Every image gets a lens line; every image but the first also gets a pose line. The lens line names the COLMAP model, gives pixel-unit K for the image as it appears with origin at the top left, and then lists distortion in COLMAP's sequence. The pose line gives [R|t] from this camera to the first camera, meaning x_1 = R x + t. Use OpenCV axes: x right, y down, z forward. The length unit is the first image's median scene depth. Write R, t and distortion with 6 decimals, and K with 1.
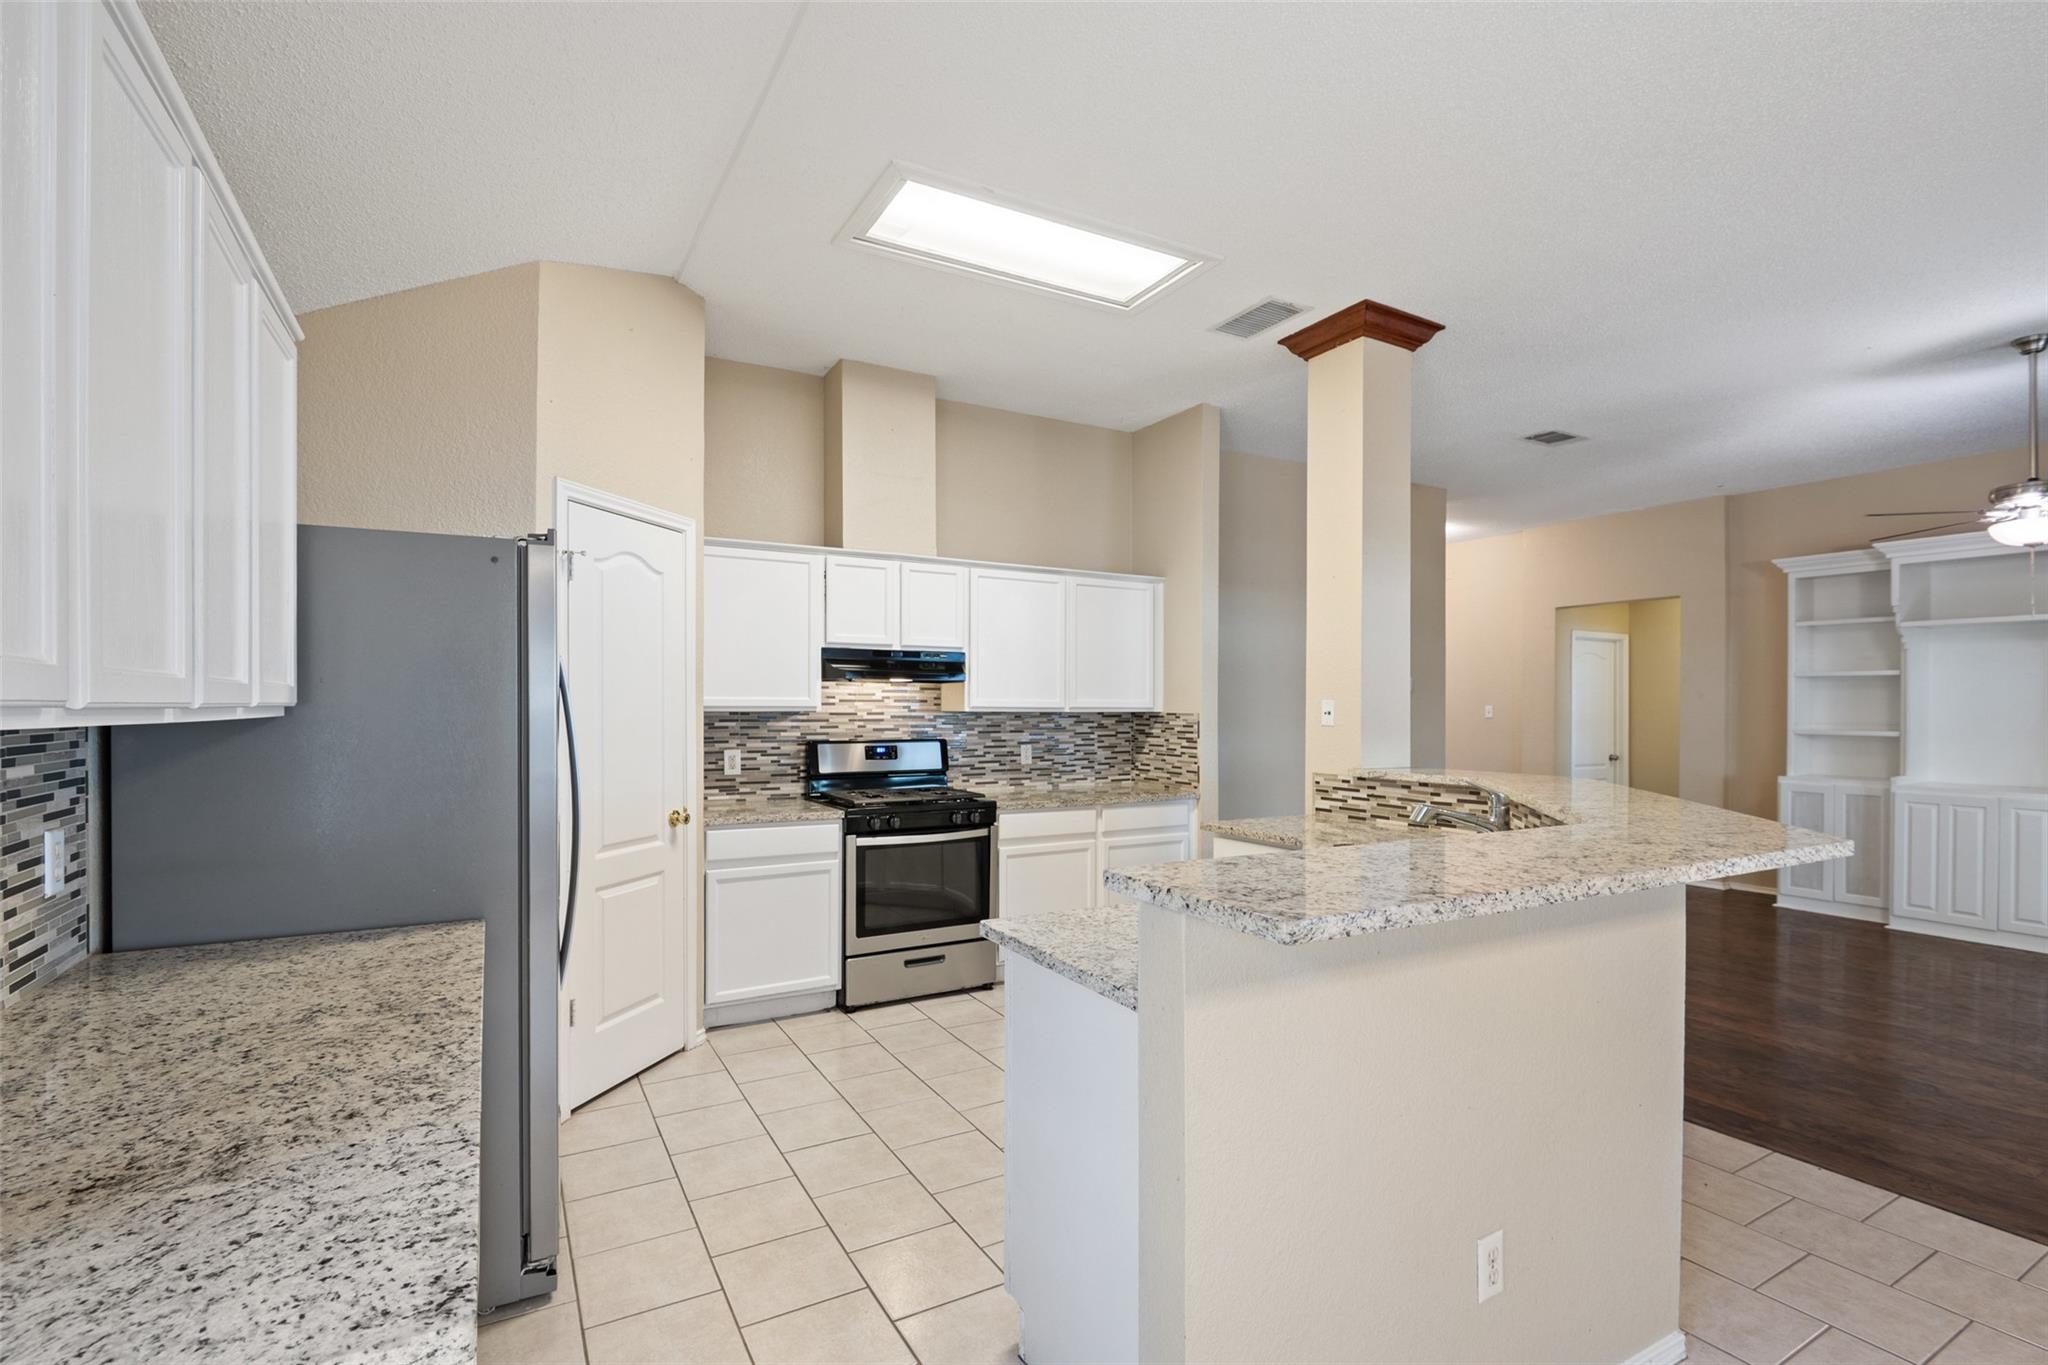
lens RADIAL K [[933.9, 0, 1021.1], [0, 933.9, 707.6], [0, 0, 1]] dist [0.003540, -0.007900]
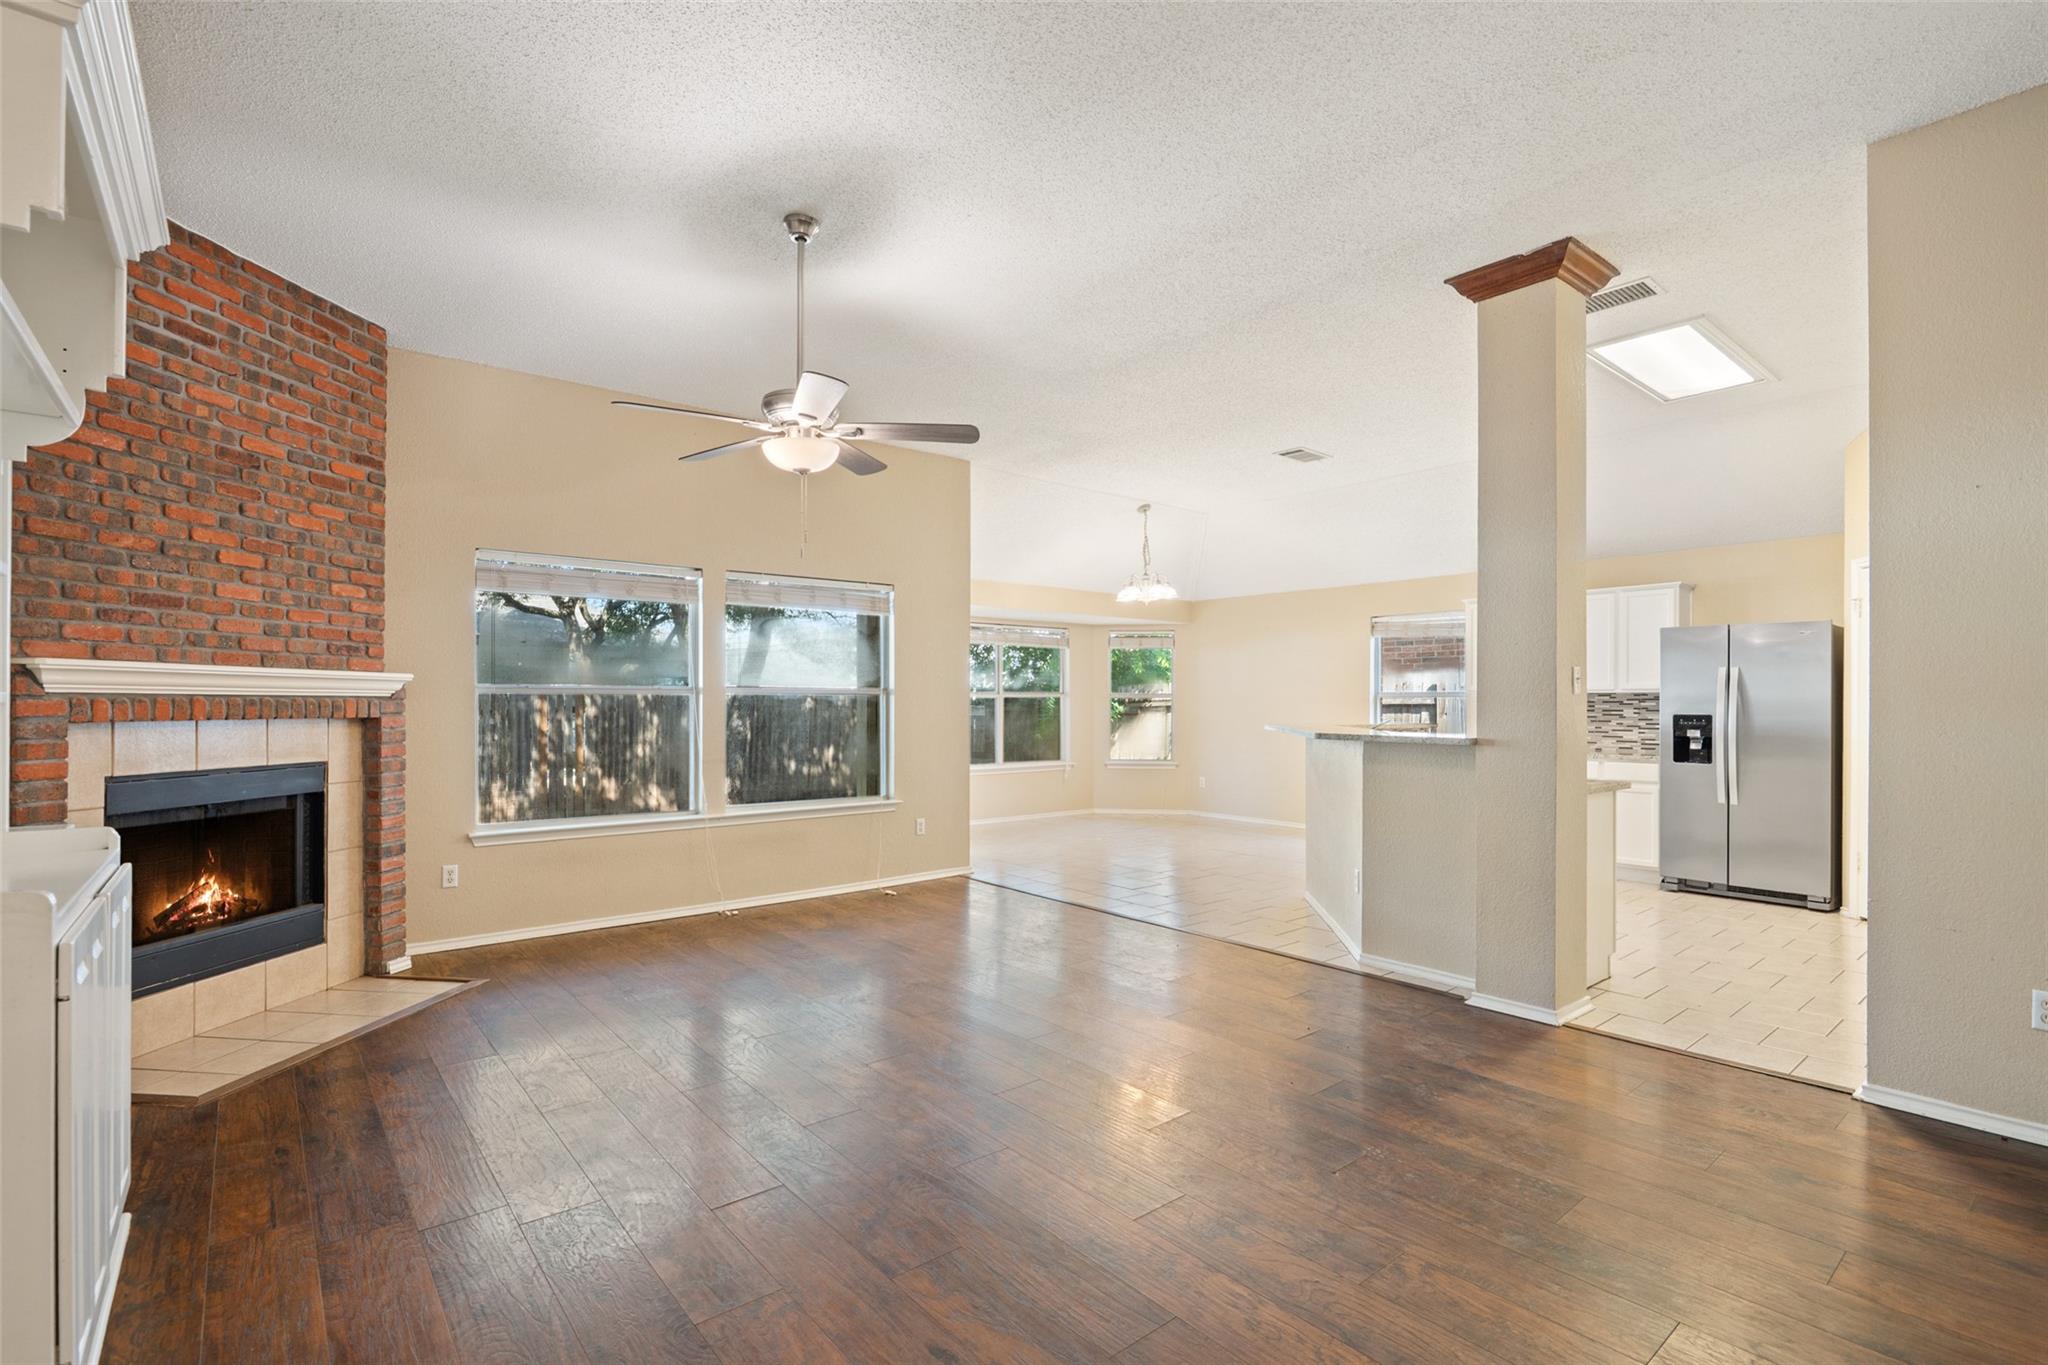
lens RADIAL K [[942.6, 0, 1021.2], [0, 942.6, 698.8], [0, 0, 1]] dist [0.005616, -0.009941]
pose [[-0.985266, -0.008512, -0.170815, 0.925304], [-0.007860, 0.999959, -0.004490, 0.028856], [0.170847, -0.003081, -0.985293, 1.663651]]
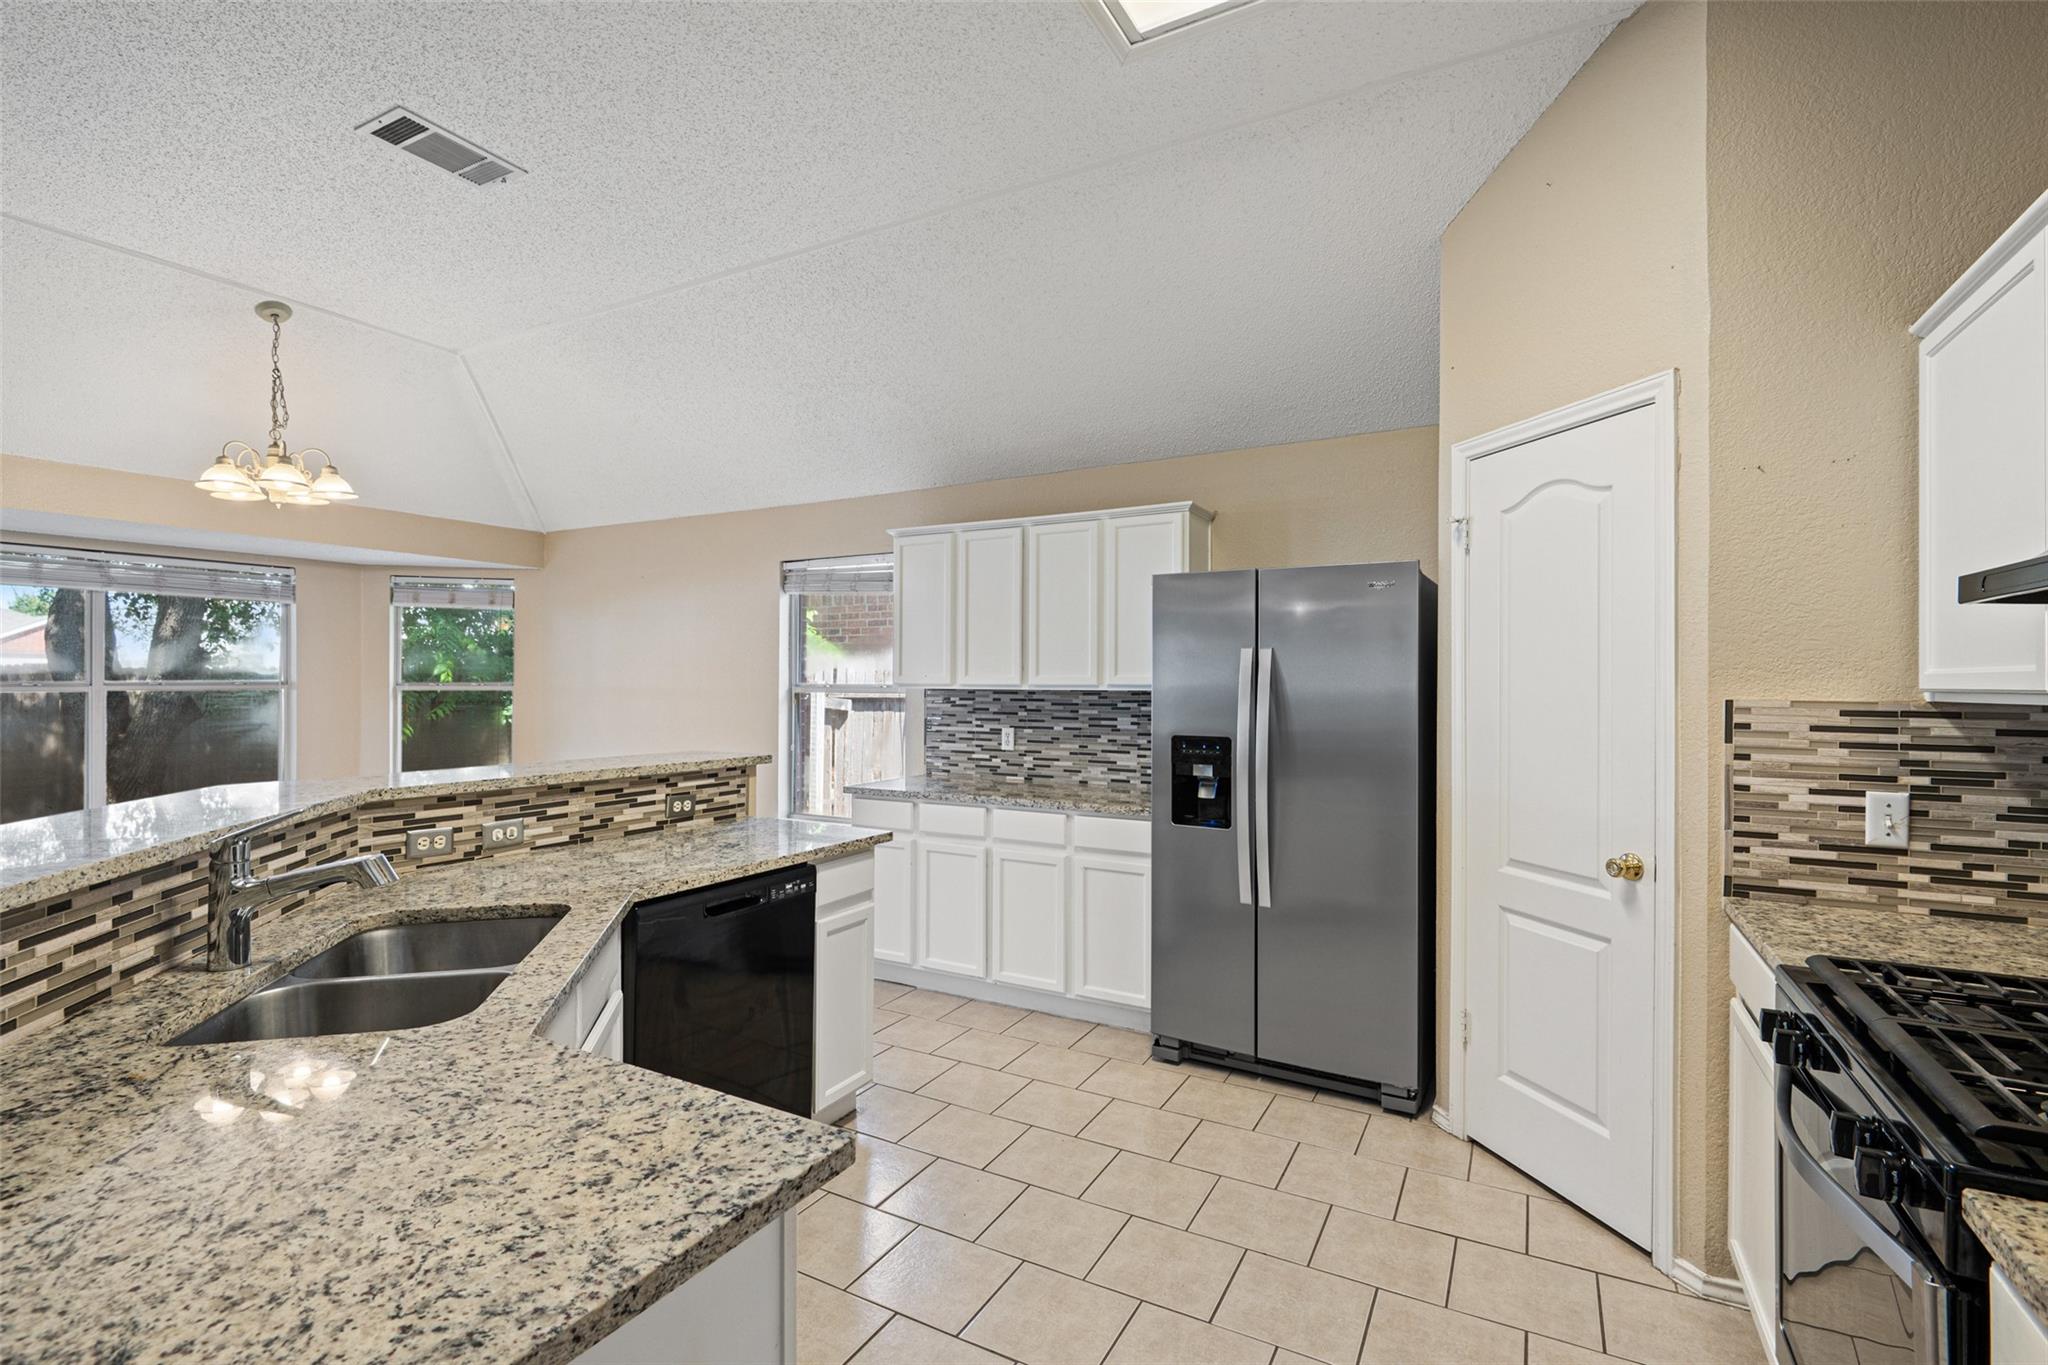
lens RADIAL K [[933.9, 0, 1025.2], [0, 933.9, 671.1], [0, 0, 1]] dist [0.005957, -0.007982]
pose [[-0.851949, -0.012685, -0.523471, 0.241992], [-0.006707, 0.999889, -0.013314, -0.001548], [0.523582, -0.007832, -0.851939, 1.041678]]
